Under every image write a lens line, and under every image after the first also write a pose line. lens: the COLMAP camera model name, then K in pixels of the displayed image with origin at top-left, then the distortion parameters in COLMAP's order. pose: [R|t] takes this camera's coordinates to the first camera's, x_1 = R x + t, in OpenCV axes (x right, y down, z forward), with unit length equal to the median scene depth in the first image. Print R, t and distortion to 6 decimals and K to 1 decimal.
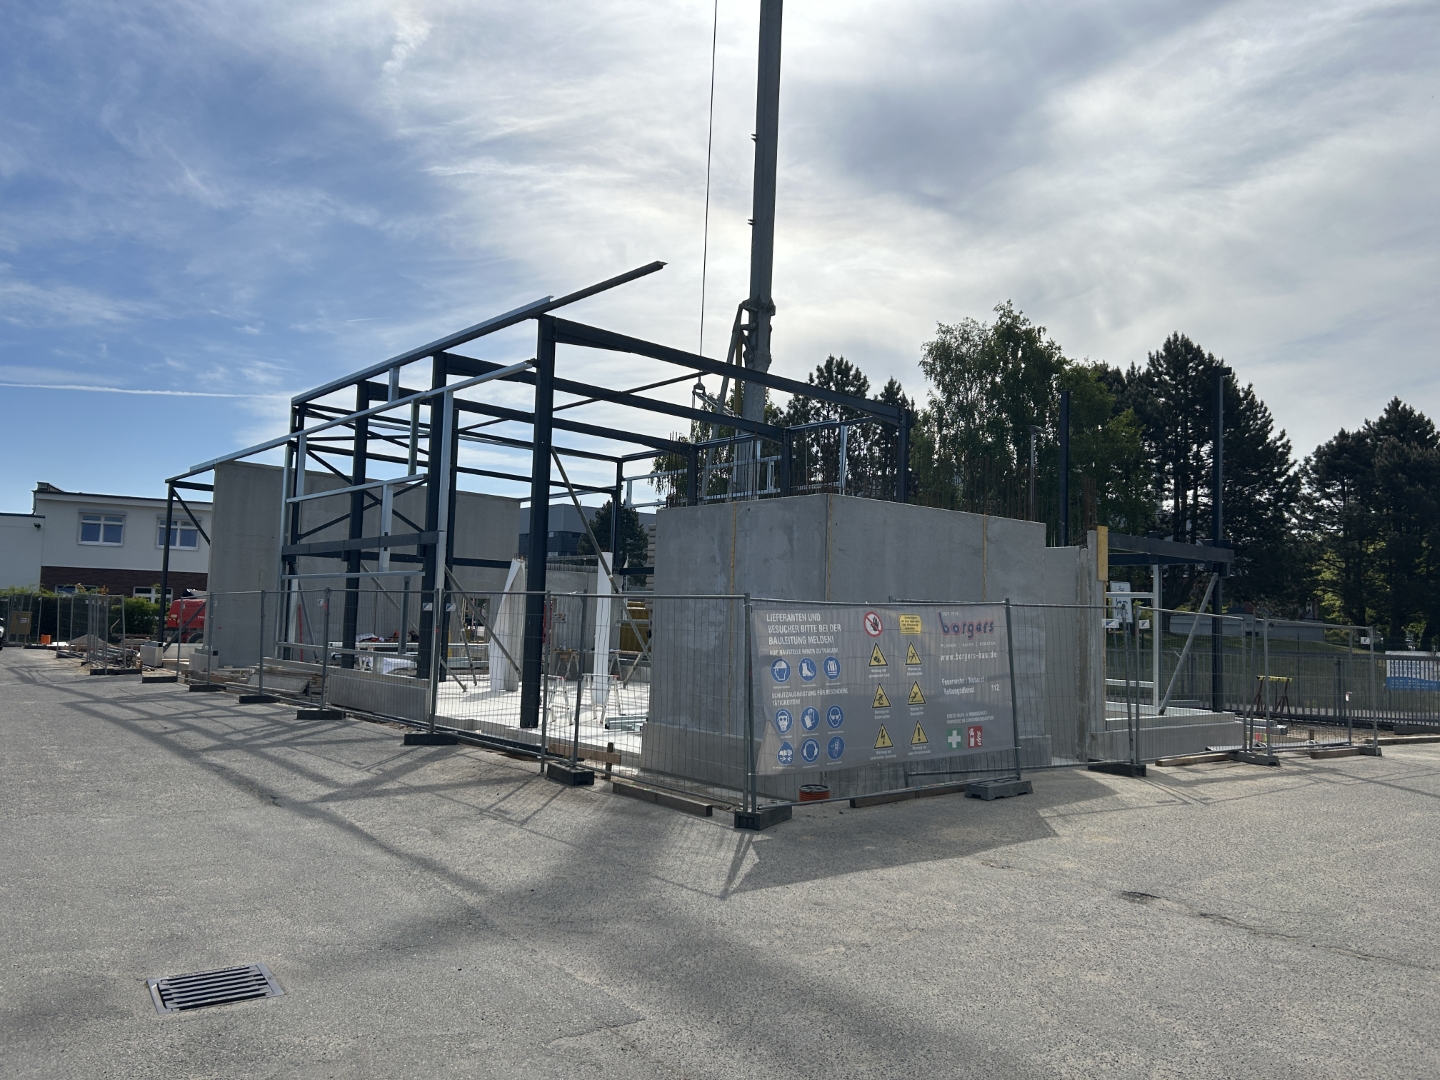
lens RADIAL K [[1088.6, 0, 718.9], [0, 1088.6, 541.7], [0, 0, 1]] dist [-0.000138, 0.000001]
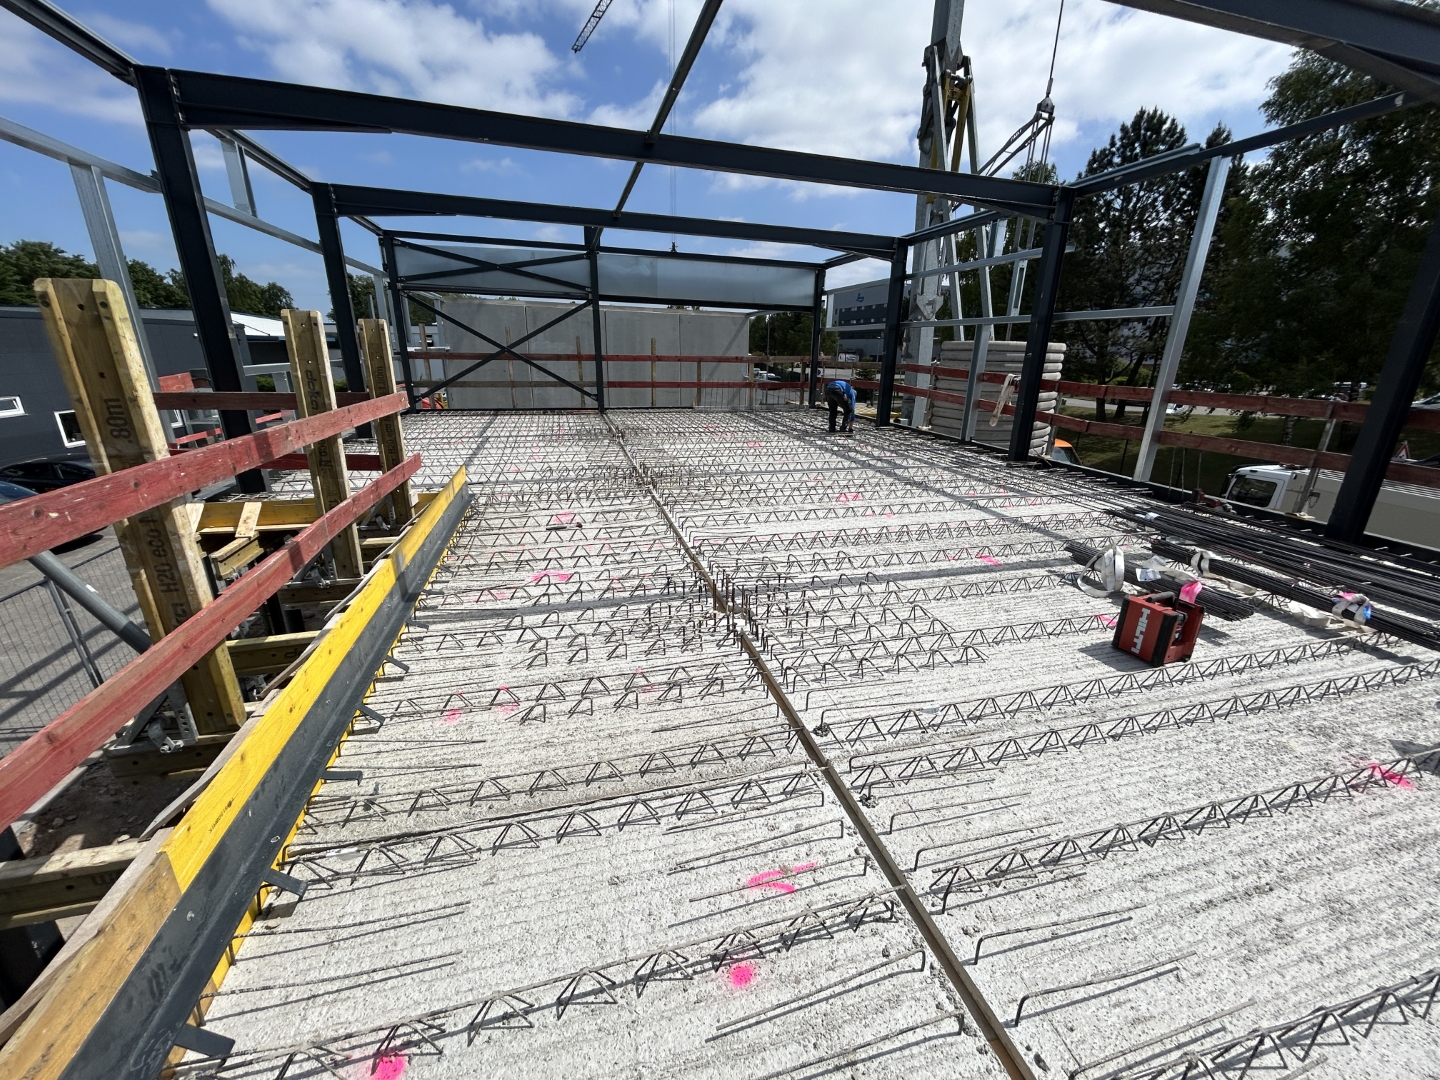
lens RADIAL K [[581.5, 0, 730.8], [0, 581.5, 542.3], [0, 0, 1]] dist [-0.001999, -0.000124]
pose [[0.910604, 0.117217, -0.396309, 0.023455], [0.042769, 0.927059, 0.372469, -0.028410], [0.411061, -0.356121, 0.839170, 0.314787]]
